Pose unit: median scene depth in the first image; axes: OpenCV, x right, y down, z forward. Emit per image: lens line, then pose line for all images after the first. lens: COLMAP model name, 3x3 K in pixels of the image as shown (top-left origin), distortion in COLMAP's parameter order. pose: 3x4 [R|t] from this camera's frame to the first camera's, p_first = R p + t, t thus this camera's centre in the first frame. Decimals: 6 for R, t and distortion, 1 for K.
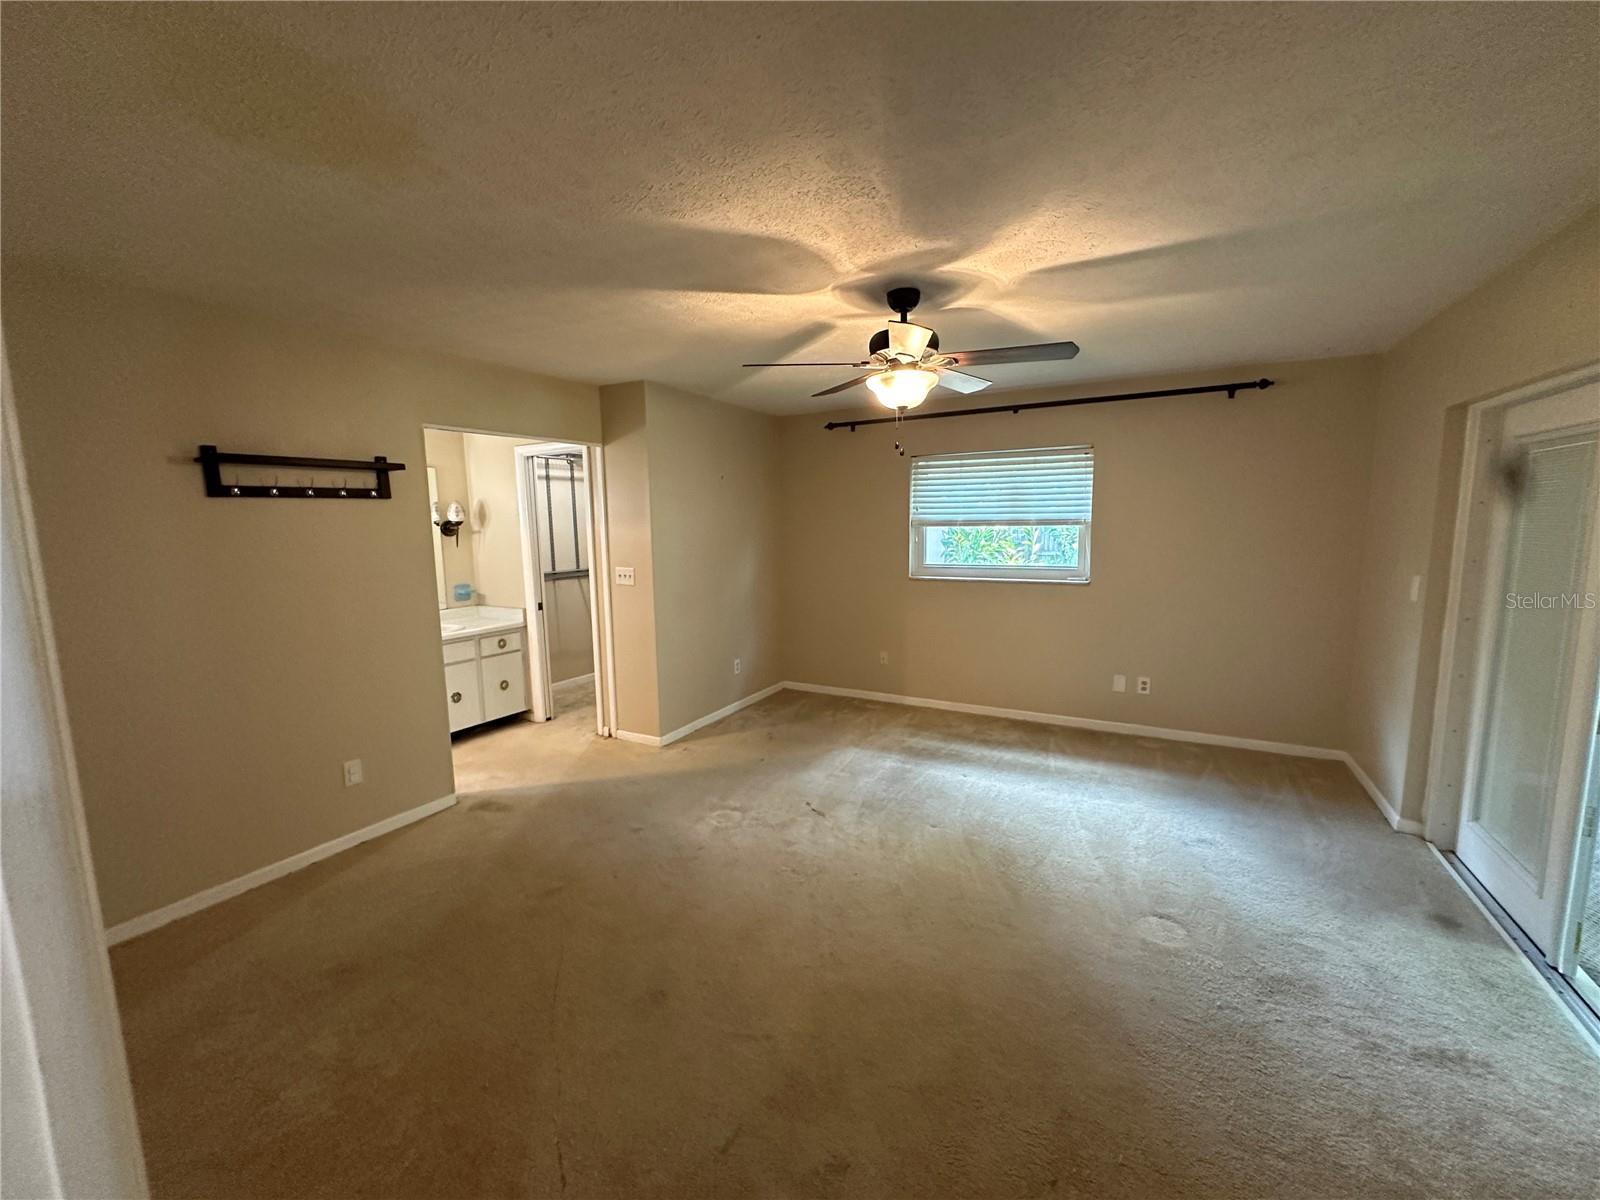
lens RADIAL K [[637.2, 0, 798.2], [0, 637.2, 602.3], [0, 0, 1]] dist [-0.002360, 0.000044]
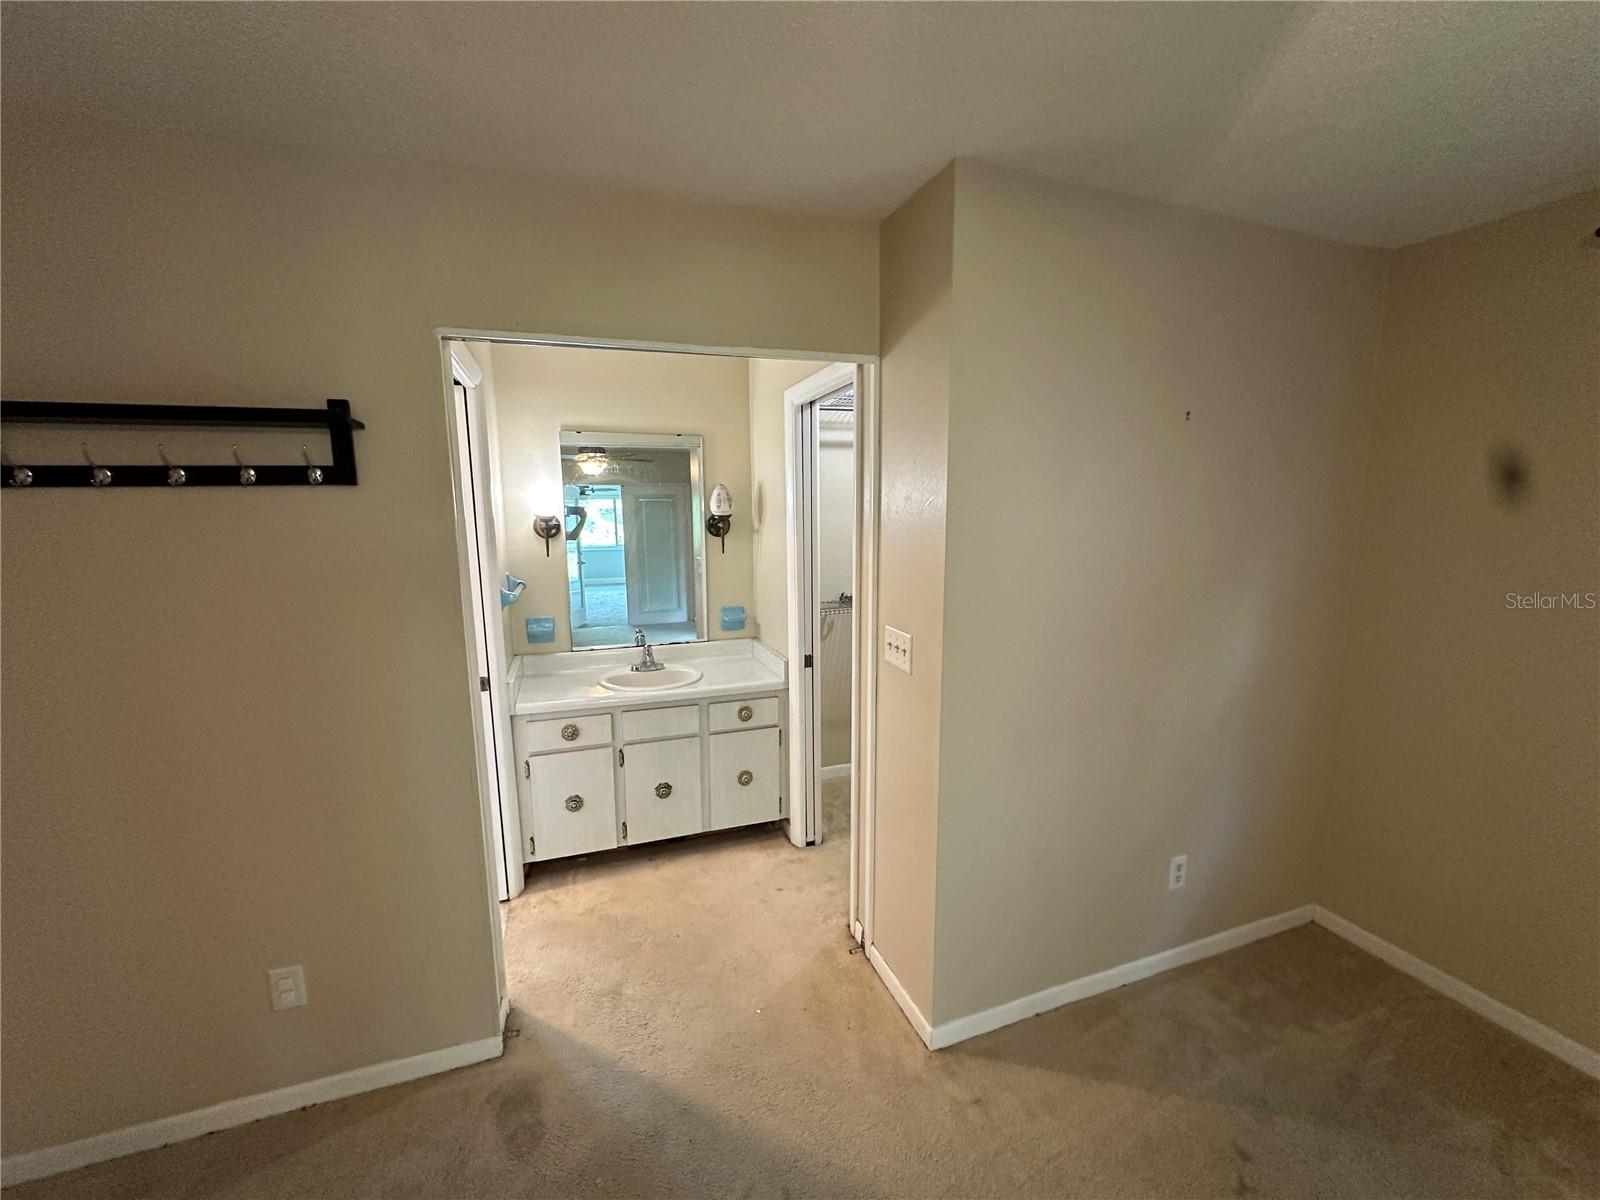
lens RADIAL K [[637.2, 0, 798.2], [0, 637.2, 602.3], [0, 0, 1]] dist [-0.002360, 0.000044]
pose [[0.749338, 0.109446, -0.653080, -0.031965], [-0.088062, 0.993957, 0.065529, -0.089927], [0.656306, 0.008408, 0.754448, 0.569728]]
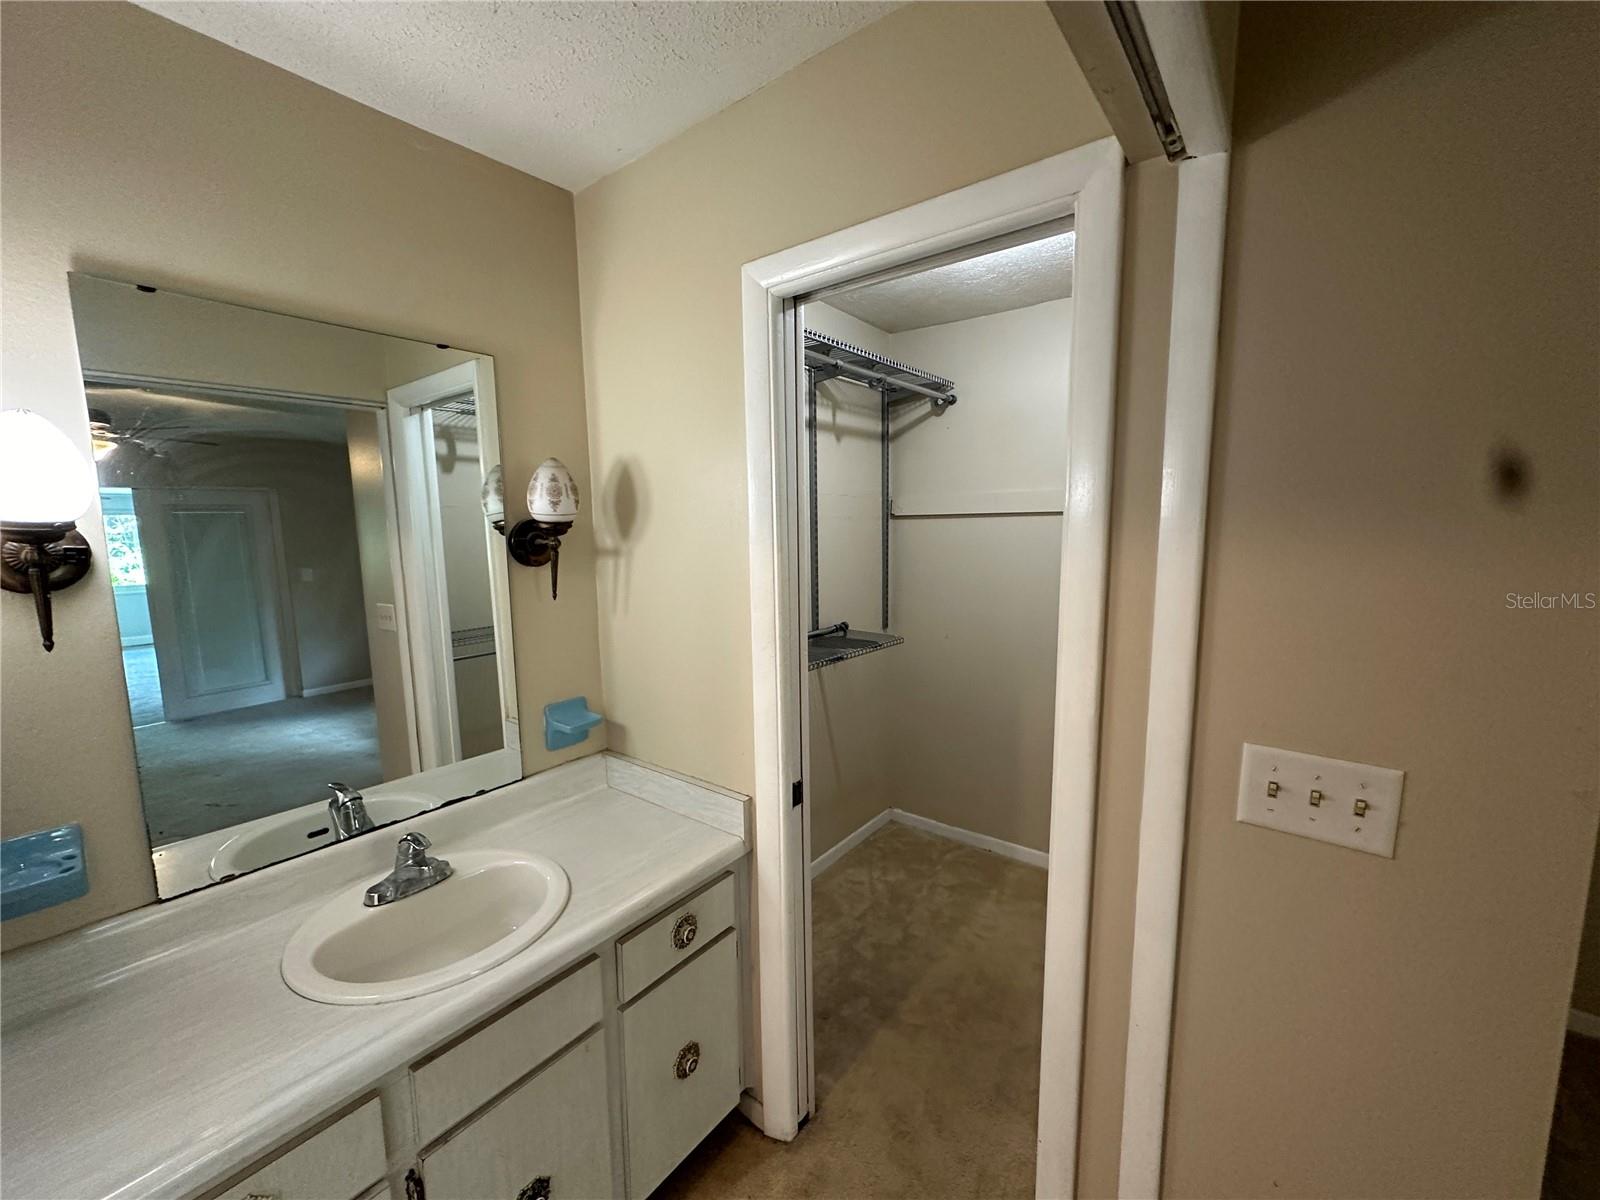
lens RADIAL K [[644.6, 0, 801.6], [0, 644.6, 603.6], [0, 0, 1]] dist [0.001943, 0.000064]
pose [[0.988466, 0.022262, -0.149797, -0.373532], [-0.021655, 0.999749, 0.005686, -0.092908], [0.149886, -0.002376, 0.988700, 0.717878]]
